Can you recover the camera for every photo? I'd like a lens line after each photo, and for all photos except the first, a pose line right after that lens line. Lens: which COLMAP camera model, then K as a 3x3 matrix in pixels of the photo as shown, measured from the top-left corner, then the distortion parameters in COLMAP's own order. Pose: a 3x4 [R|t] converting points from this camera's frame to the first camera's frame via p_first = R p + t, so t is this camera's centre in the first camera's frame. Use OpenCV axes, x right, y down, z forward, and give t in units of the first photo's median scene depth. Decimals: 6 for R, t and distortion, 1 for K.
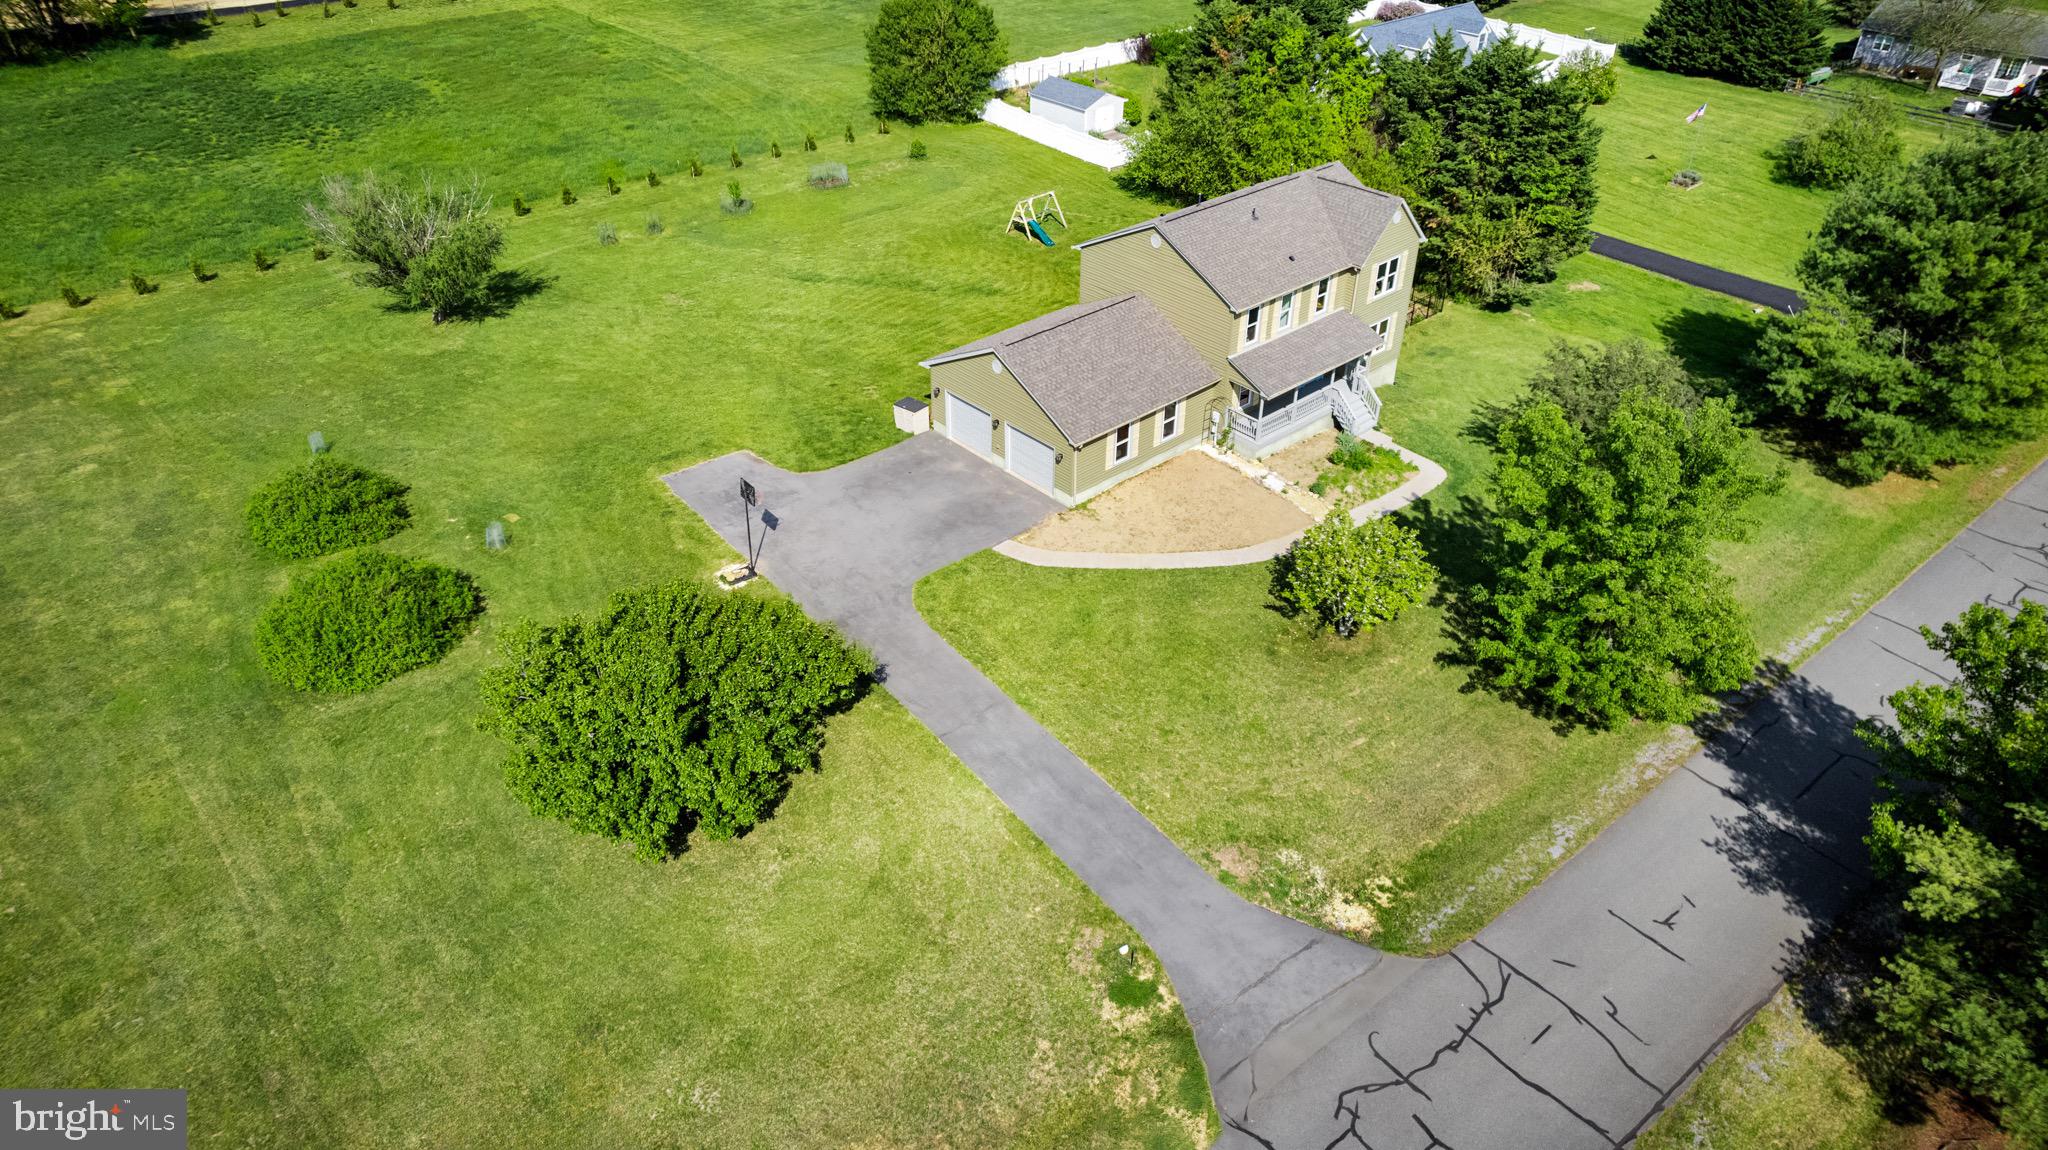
lens RADIAL K [[1319.5, 0, 1024.0], [0, 1319.5, 575.0], [0, 0, 1]] dist [-0.059478, 0.041009]
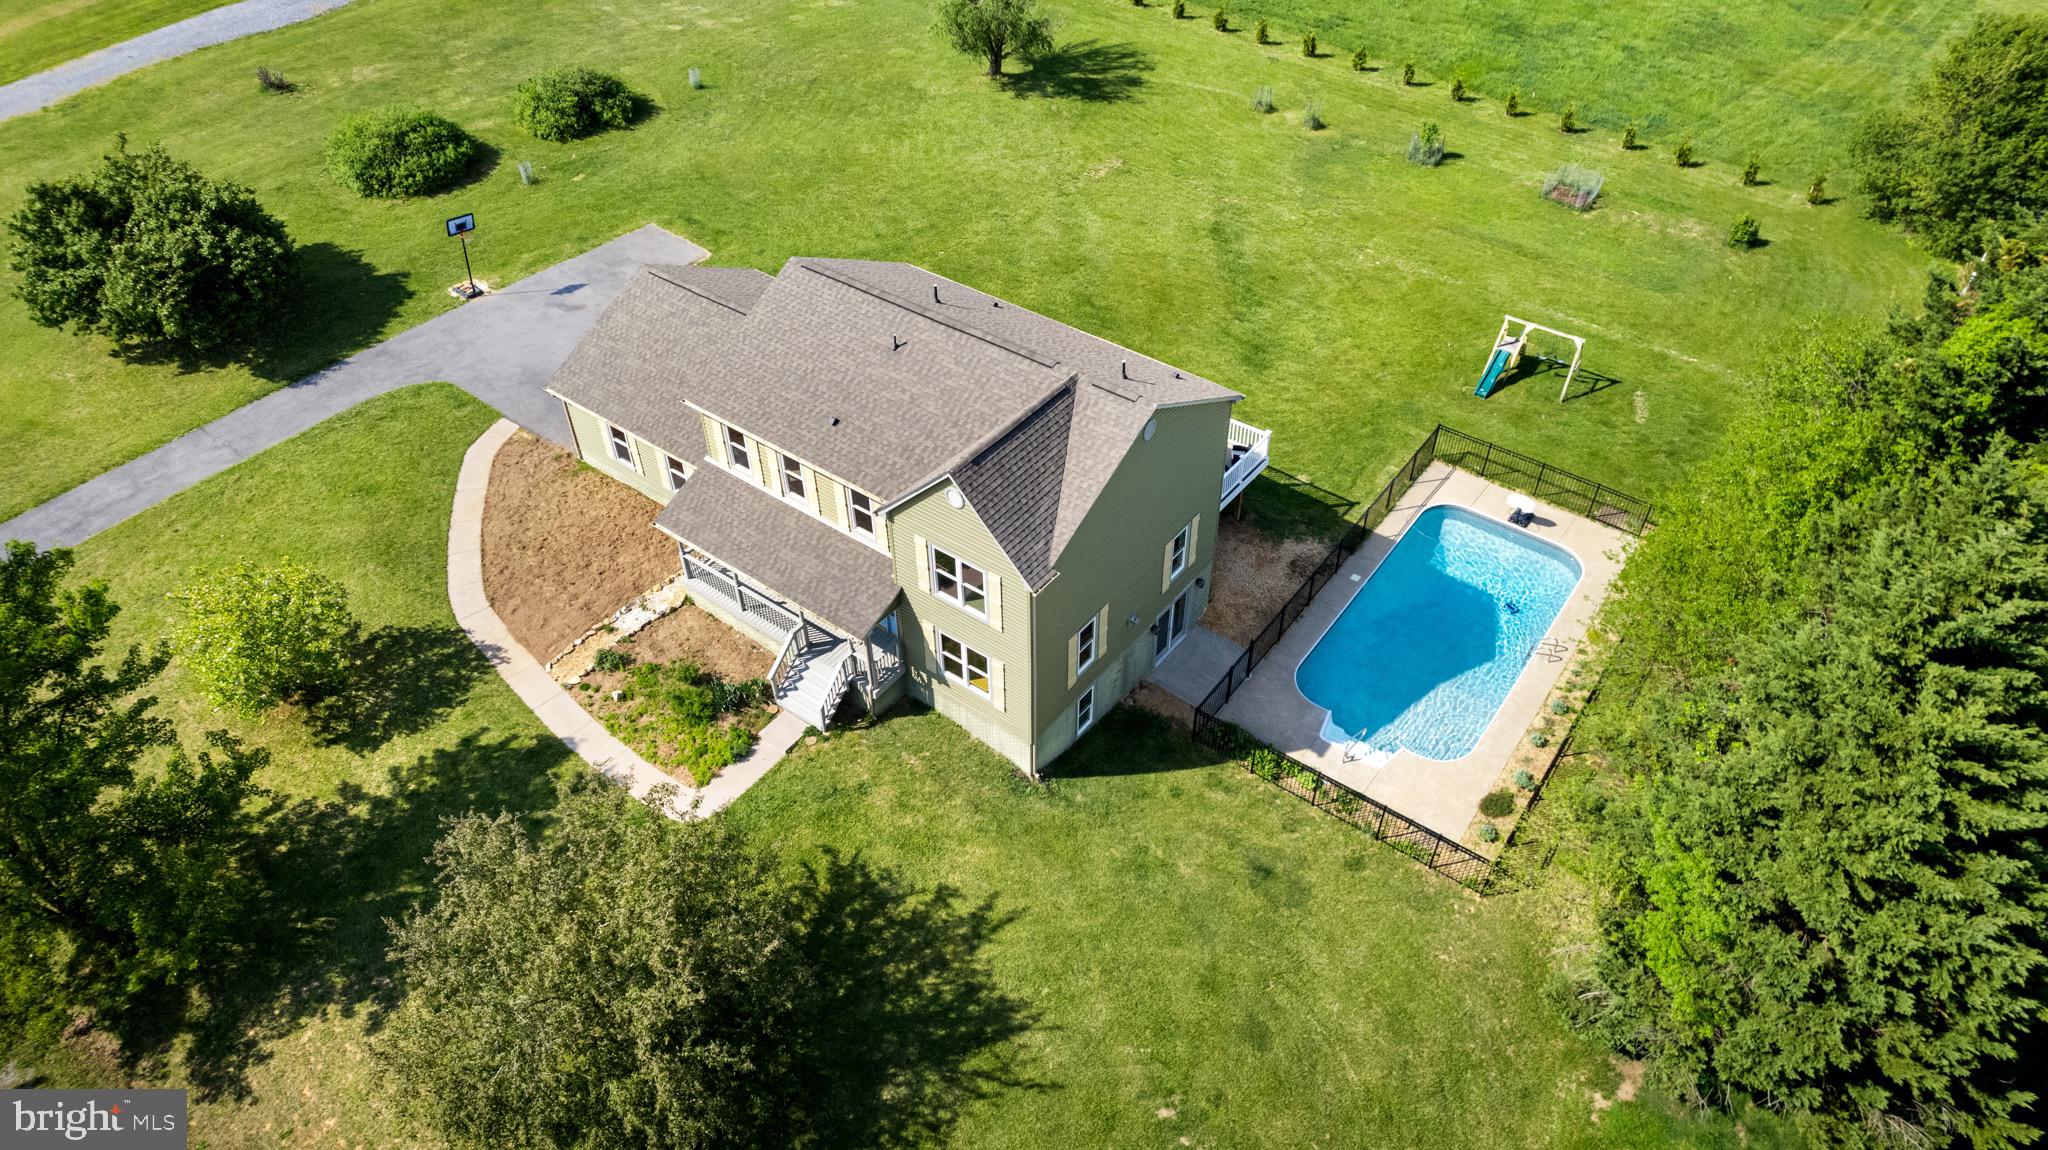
lens RADIAL K [[1322.2, 0, 1024.0], [0, 1322.2, 575.0], [0, 0, 1]] dist [-0.077149, 0.074658]
pose [[0.185354, 0.658197, -0.729672, 0.753840], [-0.556862, 0.682159, 0.473882, -0.558513], [0.809660, 0.318491, 0.492966, 0.815776]]
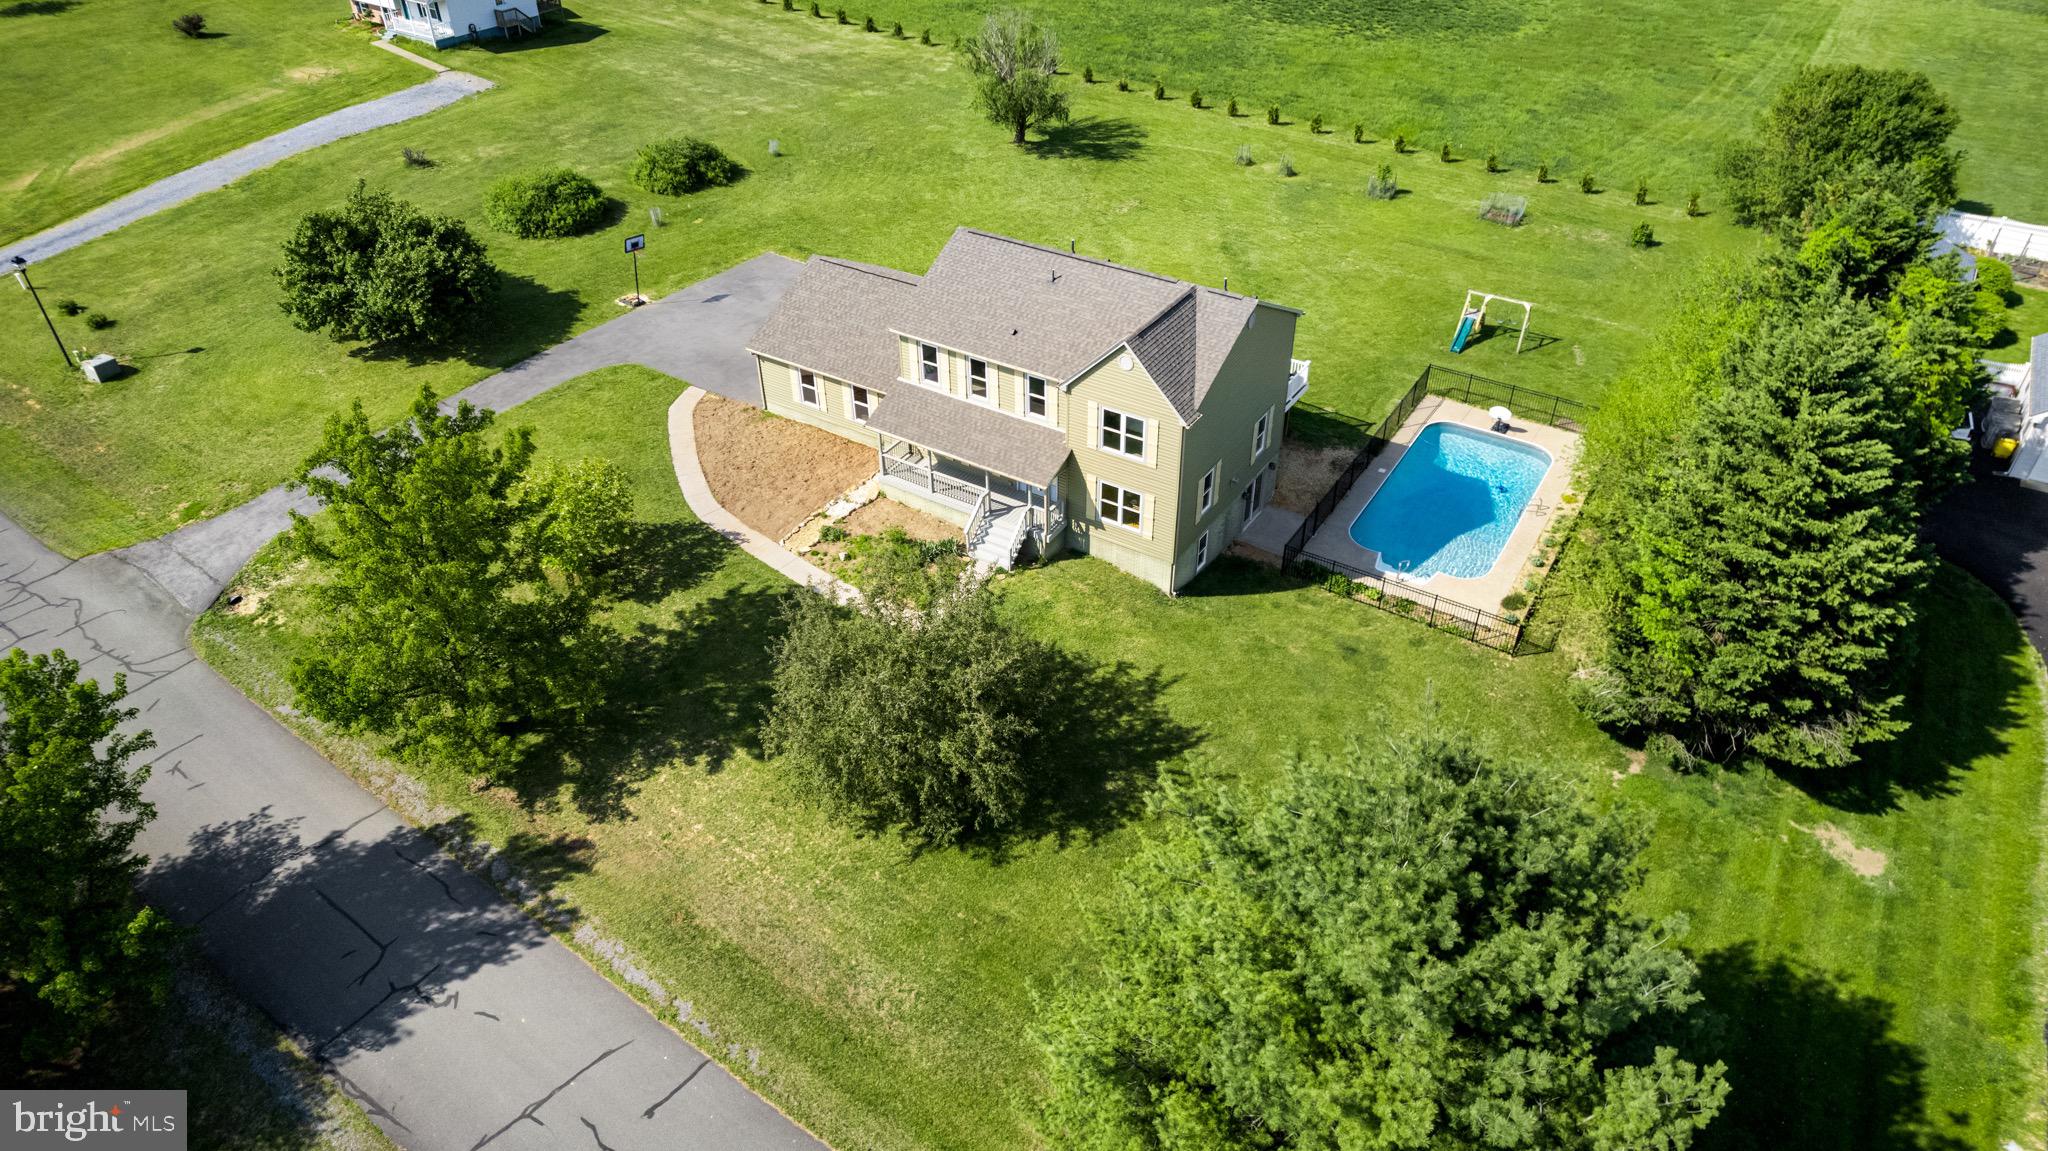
lens RADIAL K [[1319.5, 0, 1024.0], [0, 1319.5, 575.5], [0, 0, 1]] dist [-0.059478, 0.041009]
pose [[0.259762, 0.575081, -0.775761, 0.987575], [-0.546413, 0.749898, 0.372943, -0.459379], [0.796214, 0.327009, 0.509027, 0.648343]]
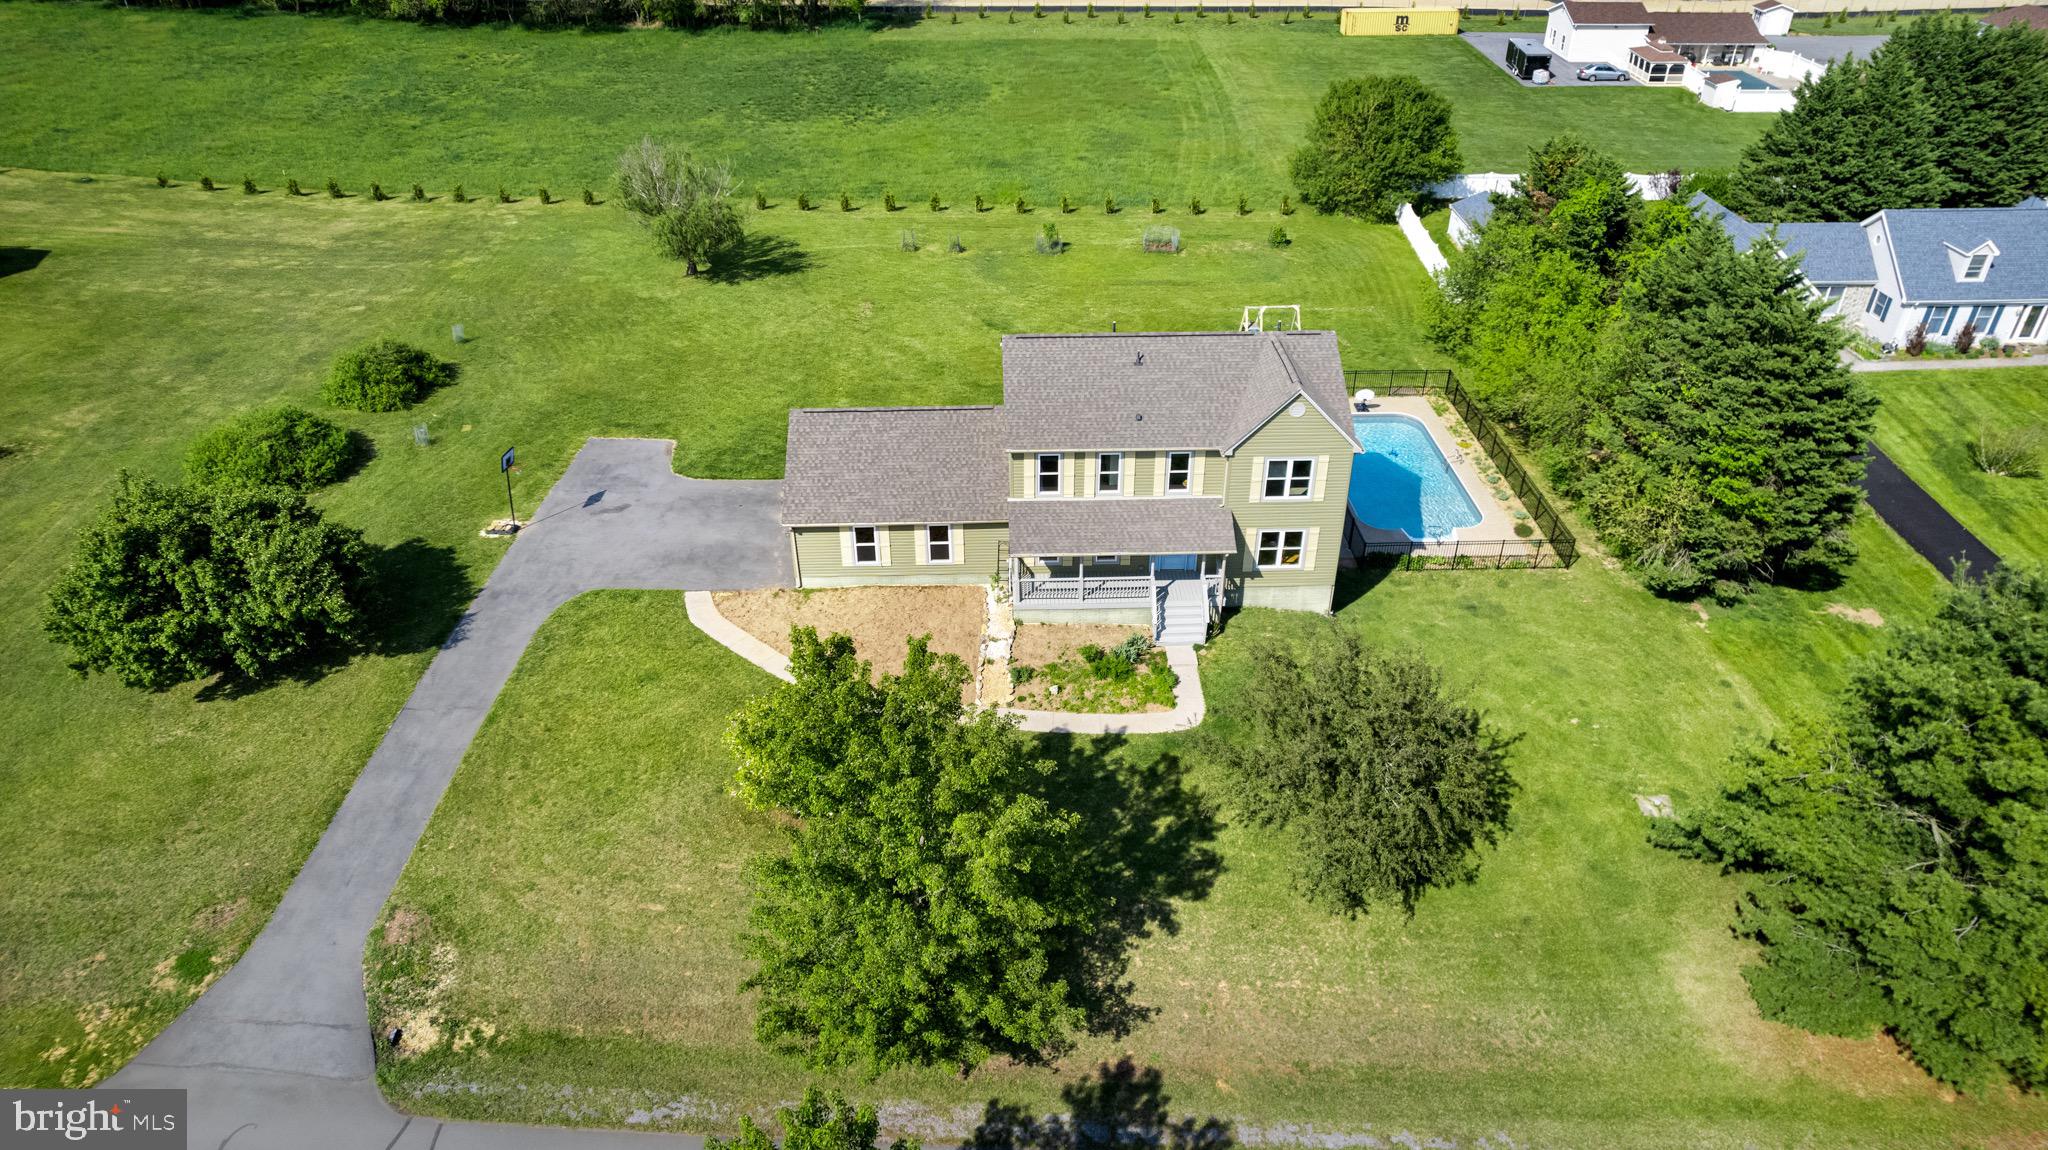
lens RADIAL K [[1319.5, 0, 1024.0], [0, 1319.5, 575.0], [0, 0, 1]] dist [-0.059478, 0.041009]
pose [[0.760164, 0.350742, -0.546929, 0.672119], [-0.367744, 0.926228, 0.082864, -0.197152], [0.535645, 0.138140, 0.833068, 0.275924]]
